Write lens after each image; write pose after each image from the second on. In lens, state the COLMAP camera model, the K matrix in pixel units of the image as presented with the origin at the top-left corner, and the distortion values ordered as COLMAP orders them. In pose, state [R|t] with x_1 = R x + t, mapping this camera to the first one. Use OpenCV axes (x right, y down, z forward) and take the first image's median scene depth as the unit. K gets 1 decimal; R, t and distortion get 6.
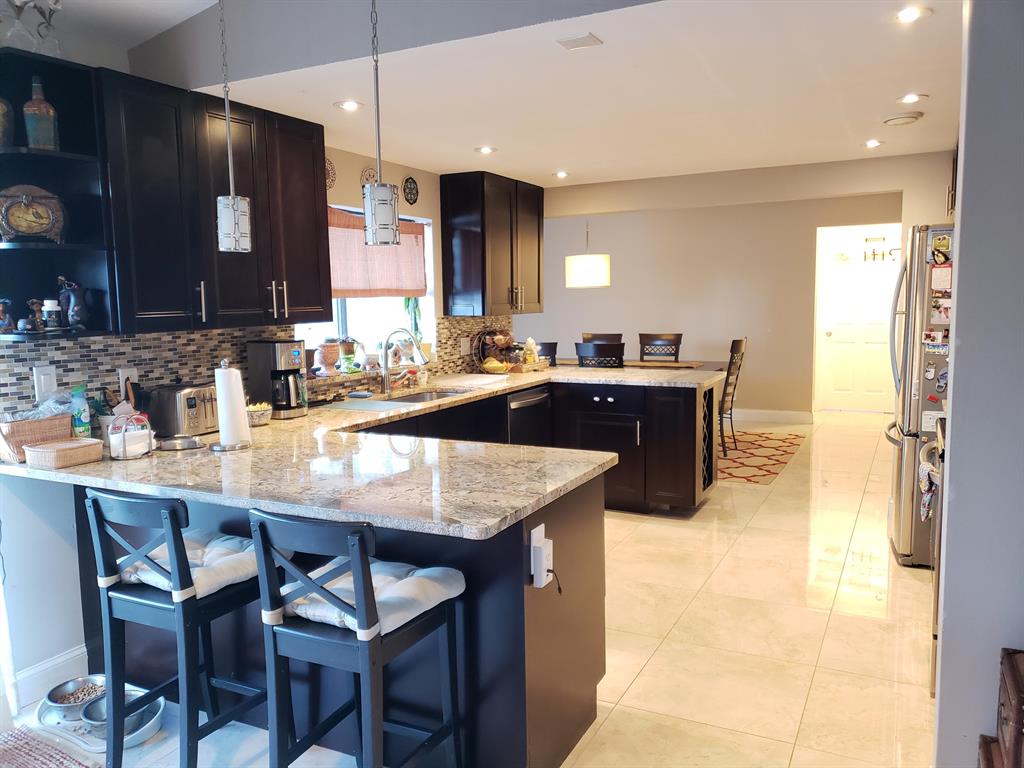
lens RADIAL K [[795.7, 0, 508.9], [0, 795.7, 387.0], [0, 0, 1]] dist [0.124260, -0.173122]
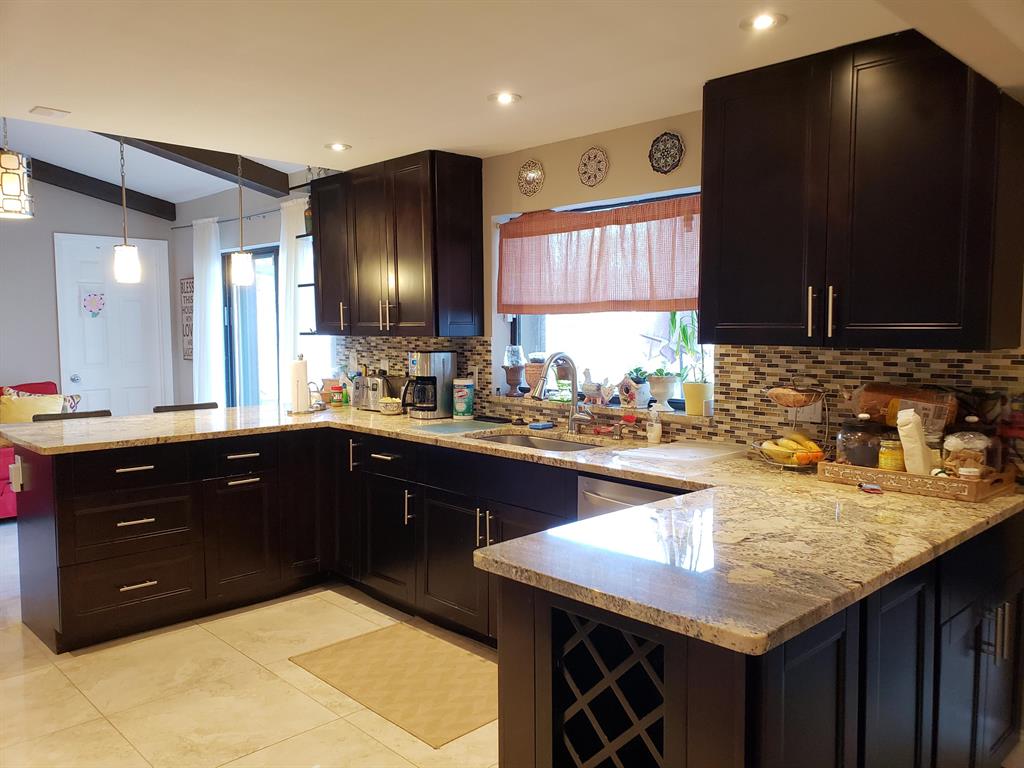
lens RADIAL K [[795.7, 0, 508.9], [0, 795.7, 387.0], [0, 0, 1]] dist [0.124260, -0.173122]
pose [[-0.318888, 0.099567, -0.942548, 0.637632], [-0.096366, 0.985907, 0.136751, -0.147061], [0.942881, 0.134438, -0.304799, 1.237662]]
